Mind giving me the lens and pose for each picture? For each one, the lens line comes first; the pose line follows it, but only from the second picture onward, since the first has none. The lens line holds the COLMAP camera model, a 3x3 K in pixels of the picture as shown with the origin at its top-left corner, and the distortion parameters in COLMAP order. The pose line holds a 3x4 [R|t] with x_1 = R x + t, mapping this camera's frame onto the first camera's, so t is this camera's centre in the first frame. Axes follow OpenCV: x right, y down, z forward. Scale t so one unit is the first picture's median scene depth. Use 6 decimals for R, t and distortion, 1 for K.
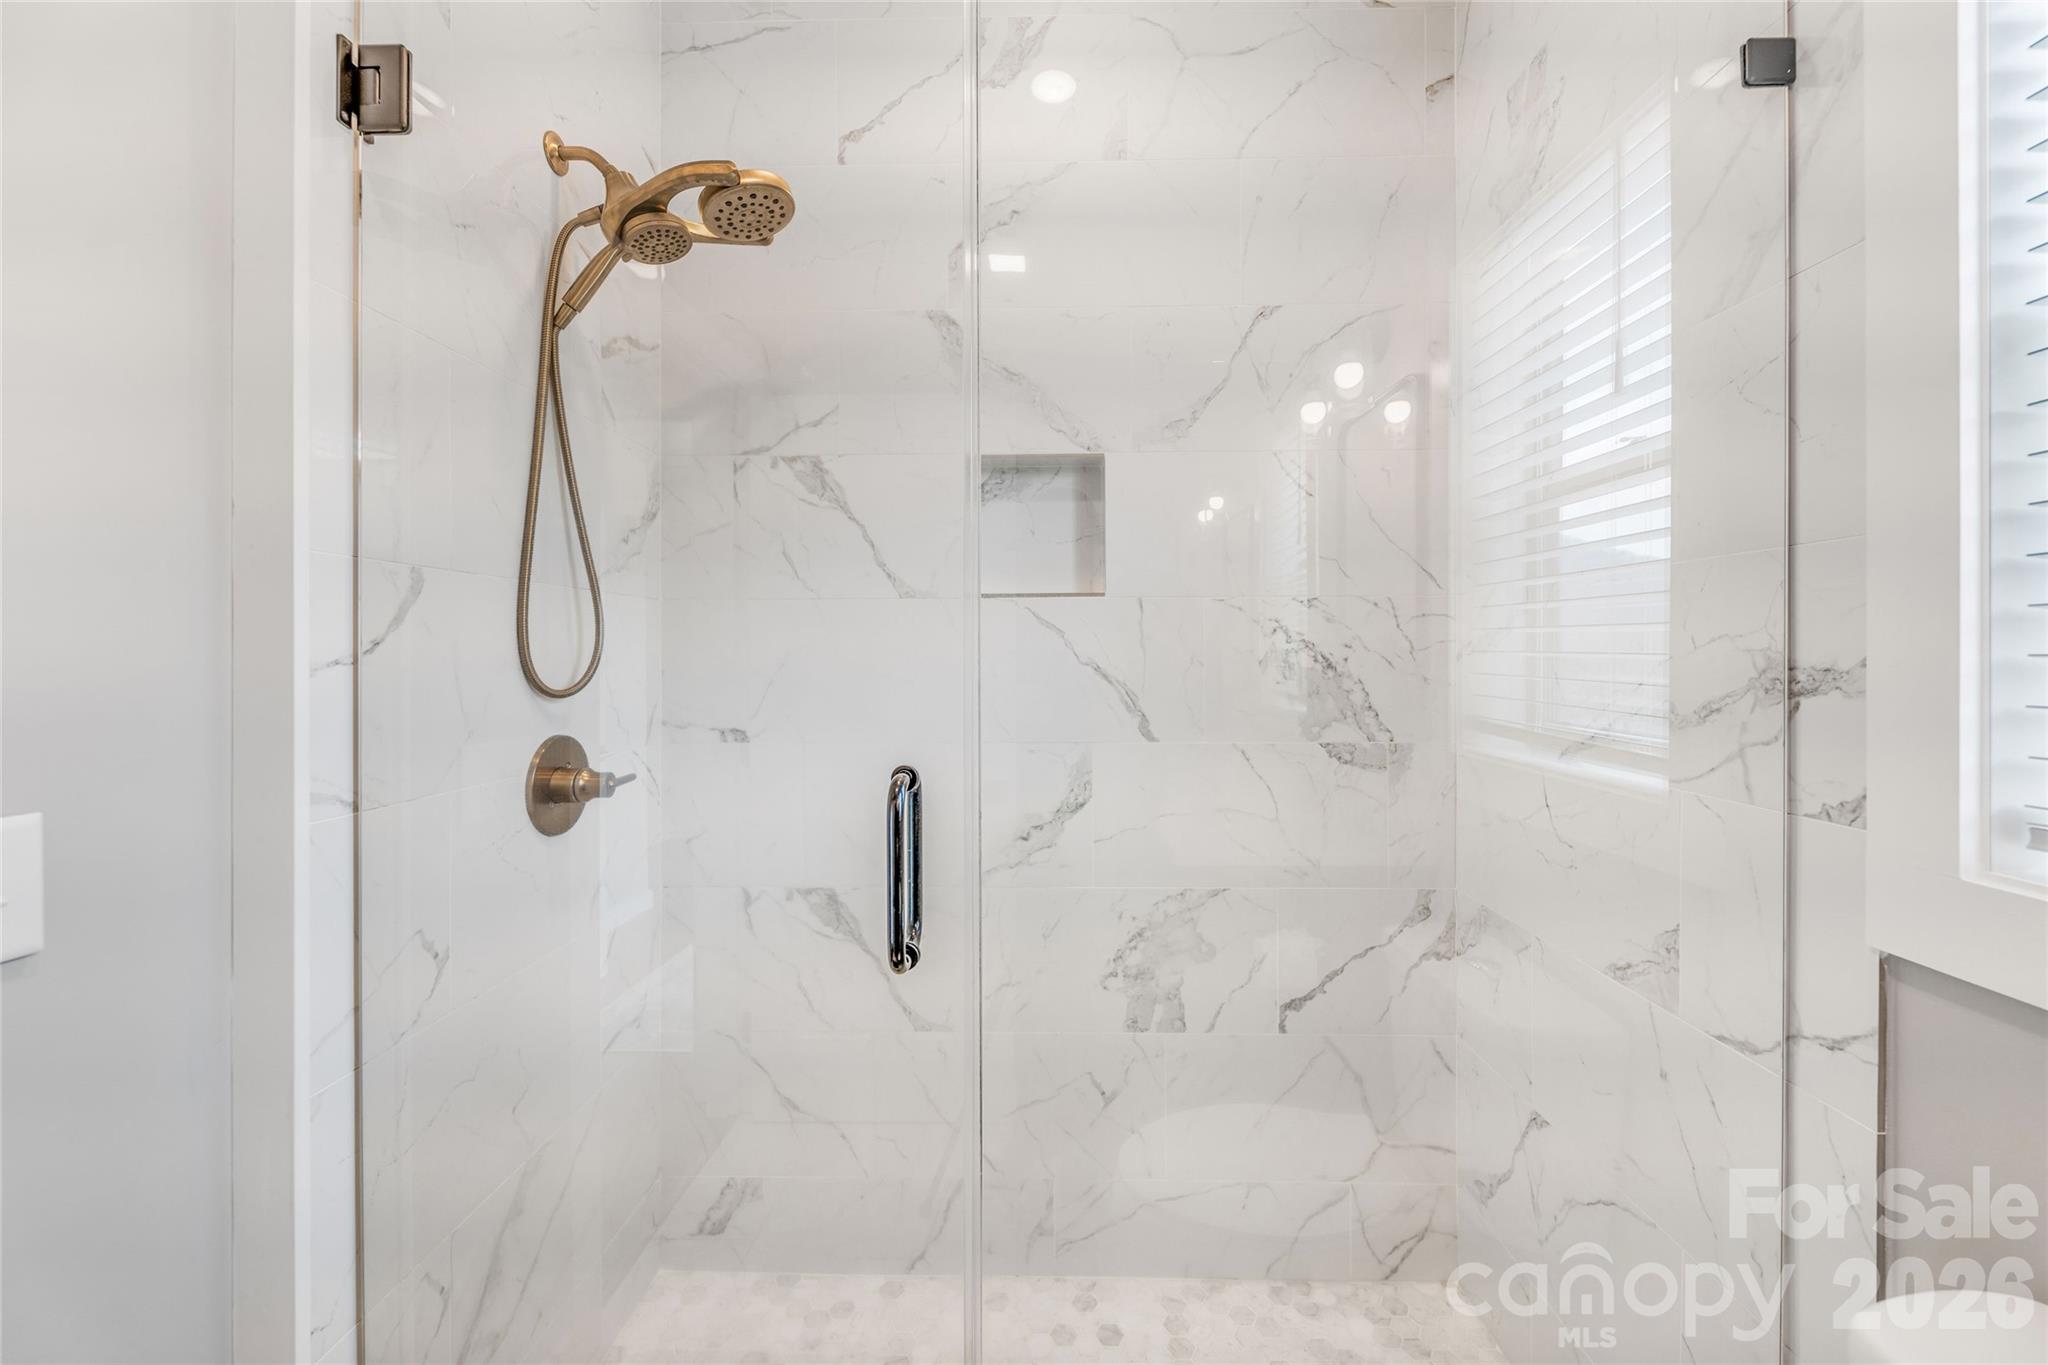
lens RADIAL K [[834.0, 0, 1040.7], [0, 834.0, 654.1], [0, 0, 1]] dist [0.006358, -0.003515]
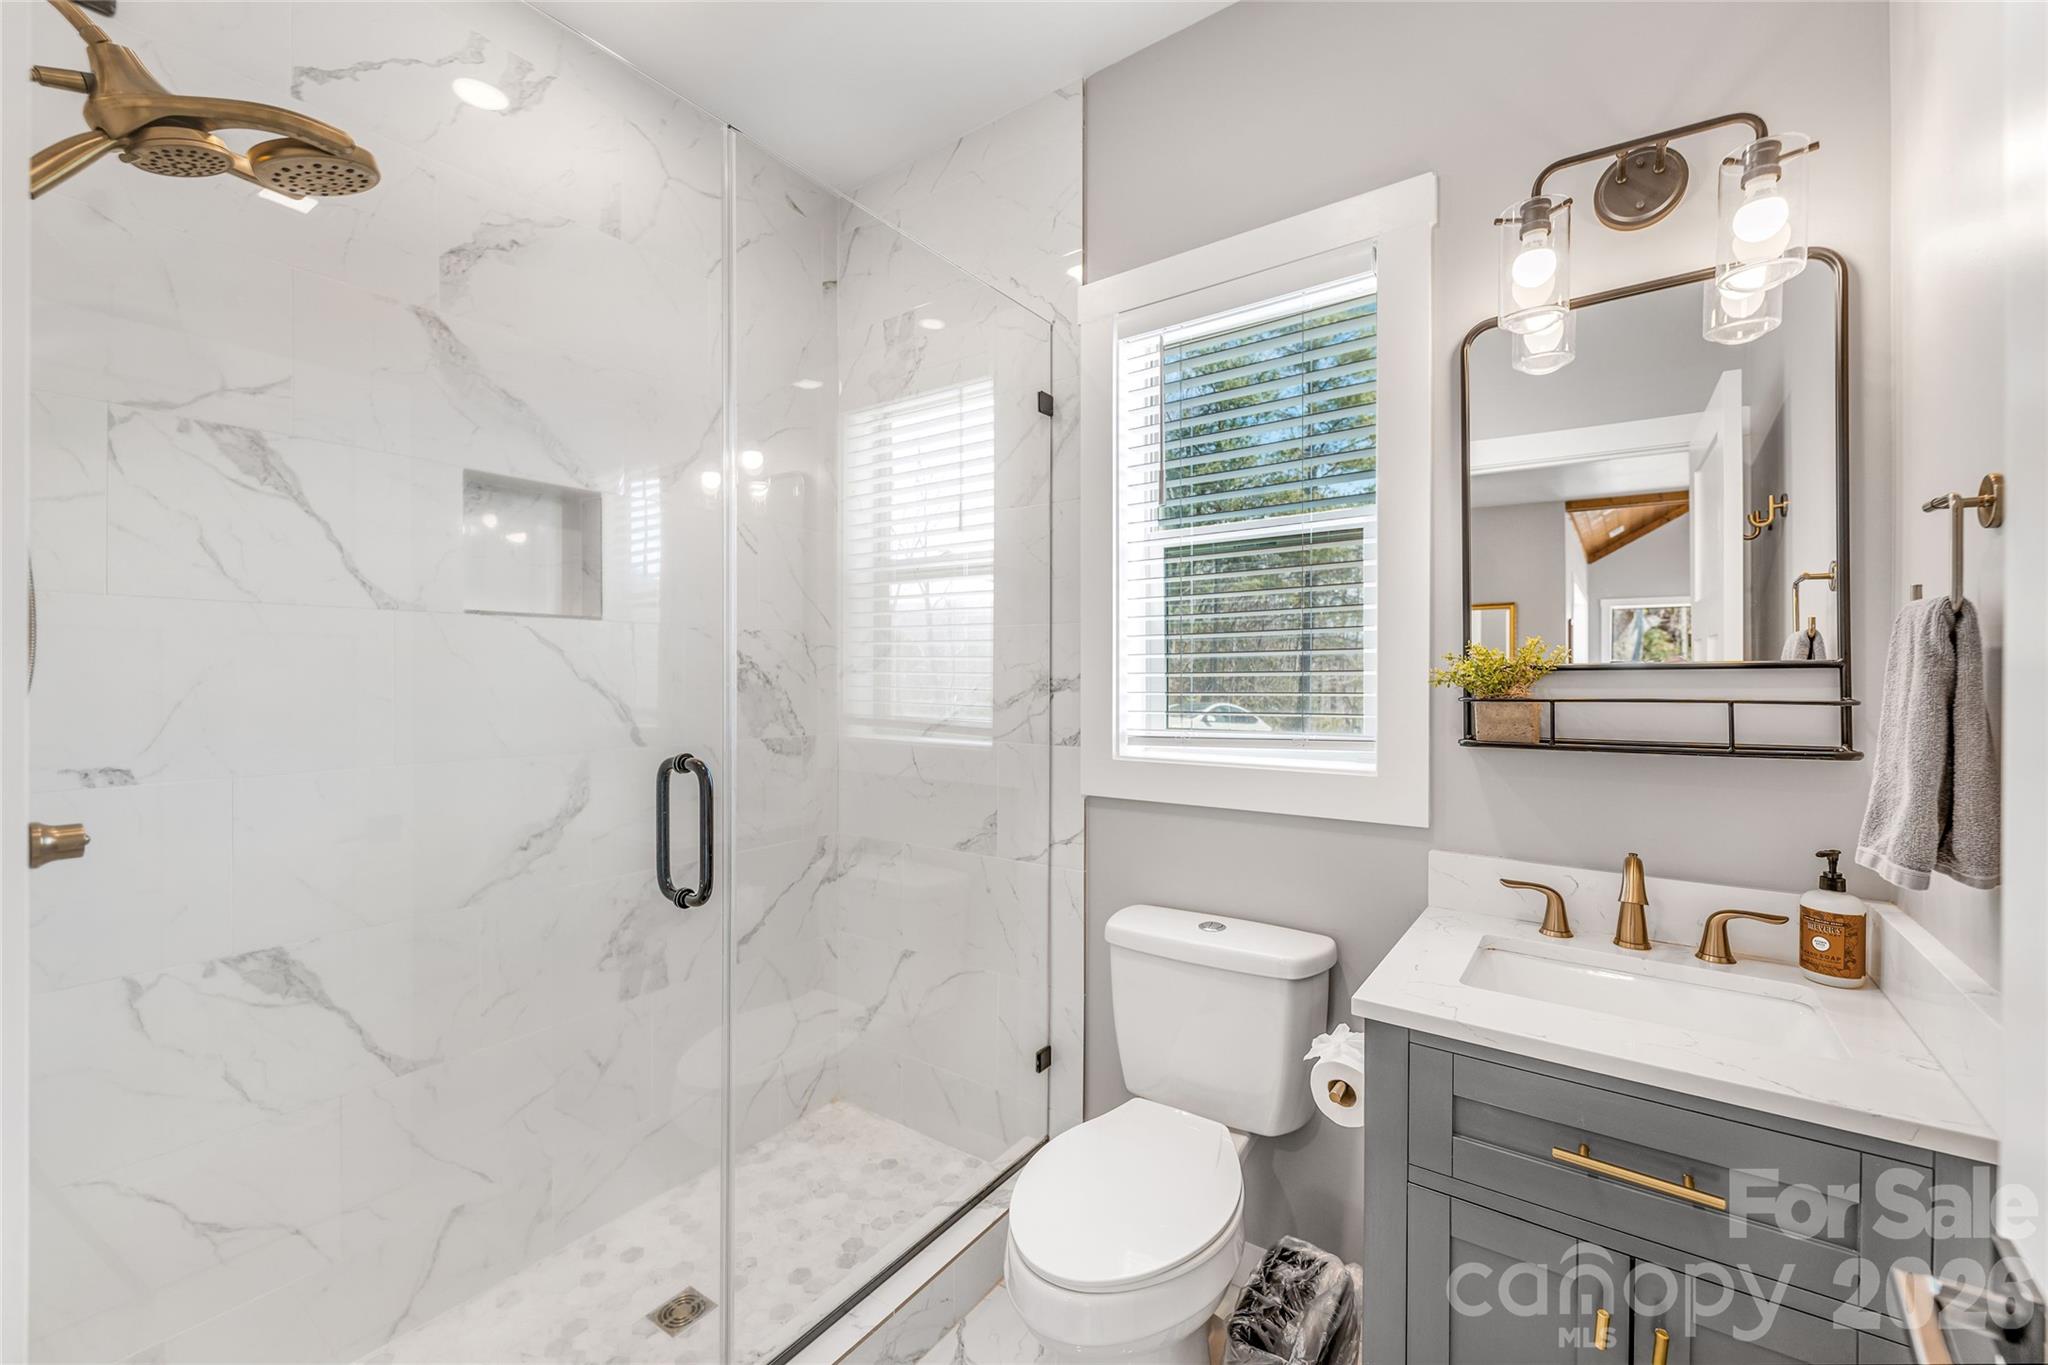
lens RADIAL K [[834.0, 0, 1034.0], [0, 834.0, 677.3], [0, 0, 1]] dist [0.006358, -0.003515]
pose [[0.554434, 0.001133, 0.832227, -0.536711], [-0.001316, 0.999999, -0.000484, 0.007373], [-0.832226, -0.000826, 0.554435, -0.105609]]
